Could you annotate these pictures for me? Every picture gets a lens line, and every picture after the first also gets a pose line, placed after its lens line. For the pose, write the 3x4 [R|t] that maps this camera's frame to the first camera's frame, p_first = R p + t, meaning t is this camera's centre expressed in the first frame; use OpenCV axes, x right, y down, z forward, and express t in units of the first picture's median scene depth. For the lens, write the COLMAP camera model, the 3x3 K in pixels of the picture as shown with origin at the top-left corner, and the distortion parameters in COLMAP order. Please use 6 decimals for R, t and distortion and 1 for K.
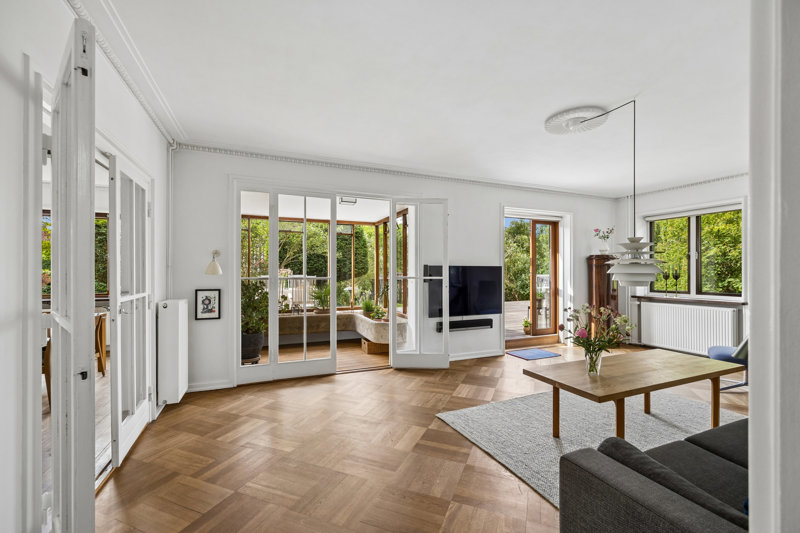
lens RADIAL K [[342.4, 0, 401.6], [0, 342.4, 269.5], [0, 0, 1]] dist [-0.000133, -0.000005]
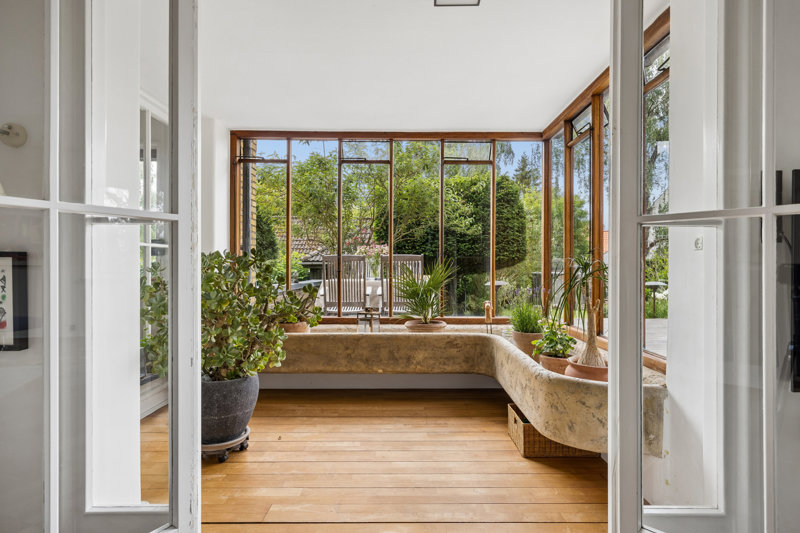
lens RADIAL K [[429.7, 0, 400.5], [0, 429.7, 264.9], [0, 0, 1]] dist [0.004985, 0.000776]
pose [[0.928098, 0.004384, -0.372309, -0.044582], [-0.003405, 0.999989, 0.003286, 0.039032], [0.372319, -0.001782, 0.928103, 0.450160]]
